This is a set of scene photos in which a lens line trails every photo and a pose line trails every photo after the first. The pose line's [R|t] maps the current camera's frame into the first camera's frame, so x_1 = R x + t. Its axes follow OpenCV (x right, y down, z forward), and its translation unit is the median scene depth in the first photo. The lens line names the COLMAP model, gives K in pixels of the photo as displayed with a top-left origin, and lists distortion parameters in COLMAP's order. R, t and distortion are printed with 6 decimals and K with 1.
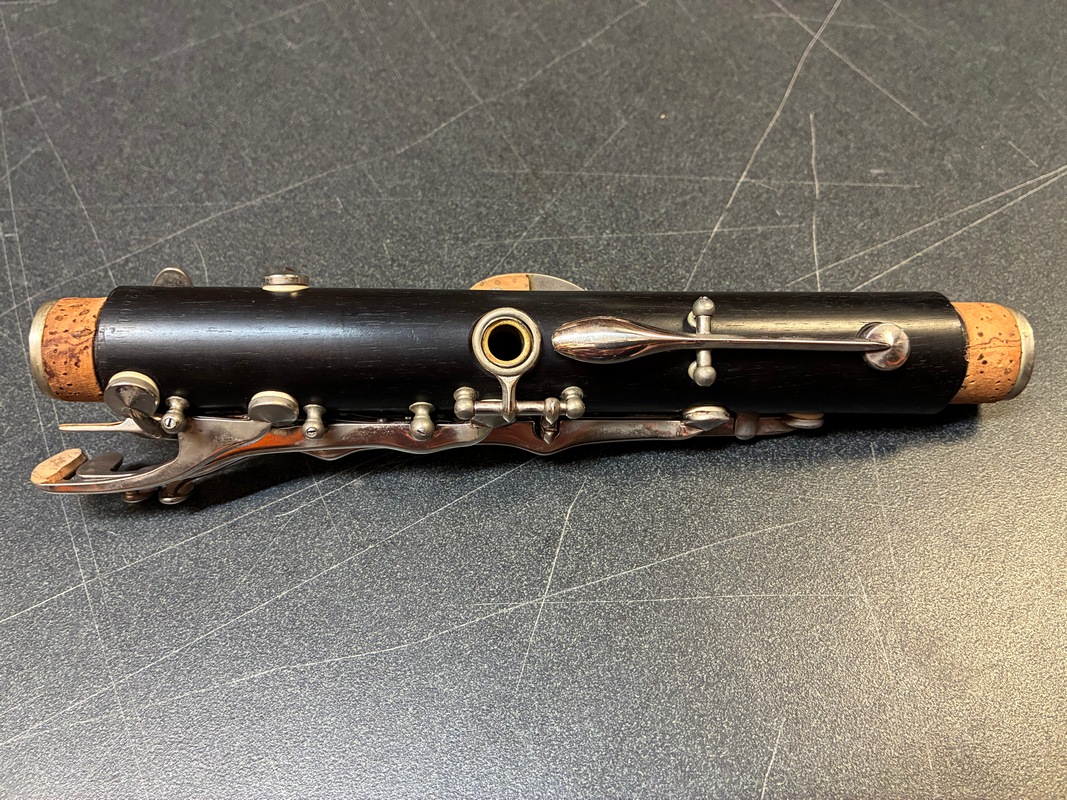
lens RADIAL K [[842.7, 0, 529.6], [0, 842.7, 392.4], [0, 0, 1]] dist [0.027246, -0.057561]
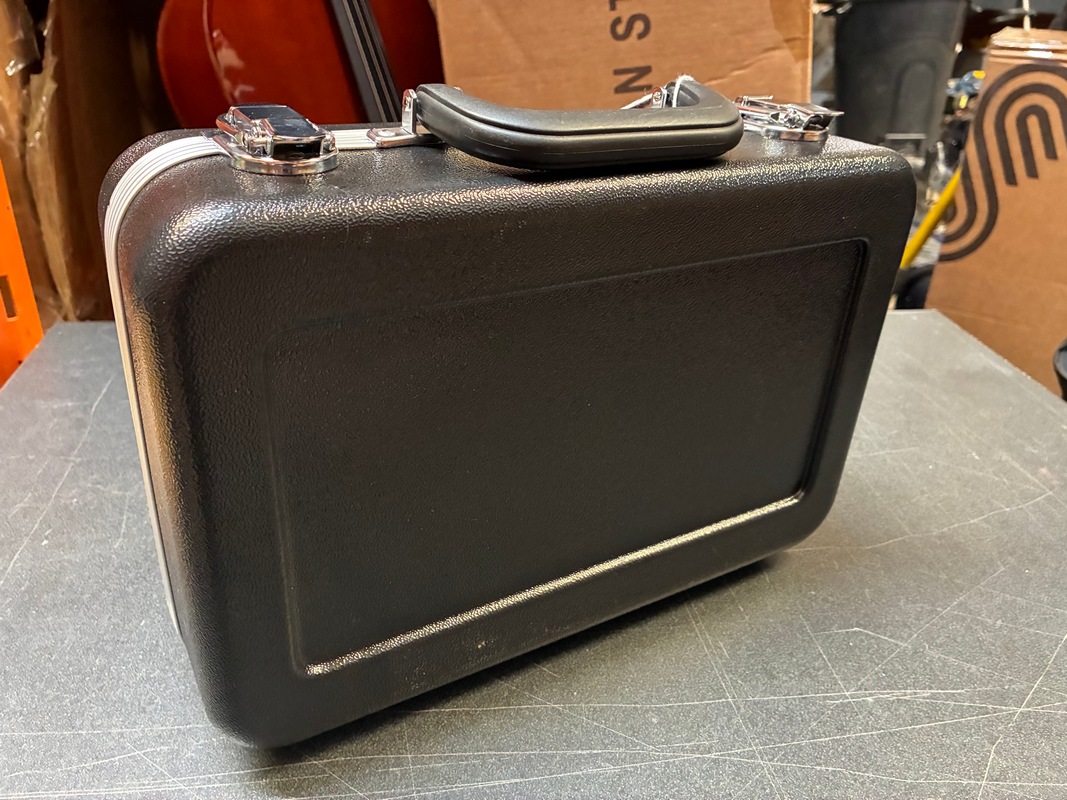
lens RADIAL K [[842.7, 0, 541.9], [0, 842.7, 393.9], [0, 0, 1]] dist [0.027246, -0.057561]
pose [[0.943060, 0.221799, -0.247876, -0.453291], [-0.315194, 0.833962, -0.452946, 0.487110], [0.106256, 0.505284, 0.856387, -0.790813]]
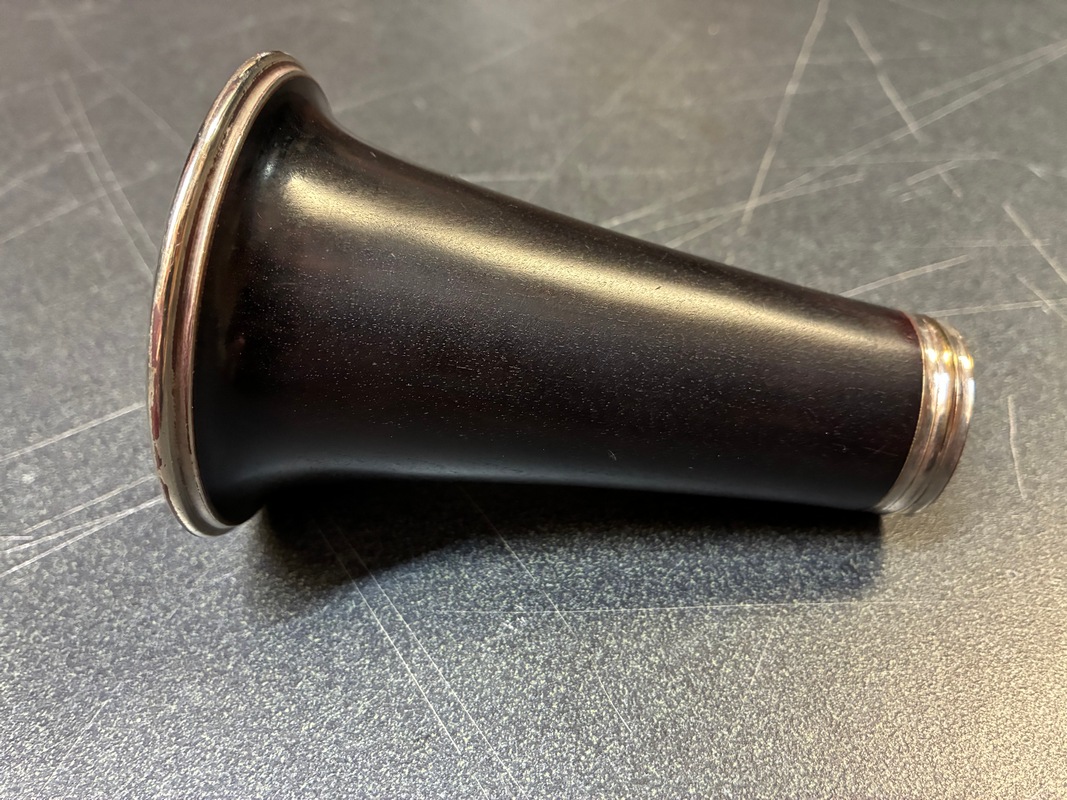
lens RADIAL K [[842.7, 0, 540.1], [0, 842.7, 410.7], [0, 0, 1]] dist [0.027246, -0.057561]
pose [[0.994179, -0.092523, 0.055206, -0.173577], [0.102045, 0.973018, -0.206938, 0.361424], [-0.034570, 0.211367, 0.976795, 0.084381]]
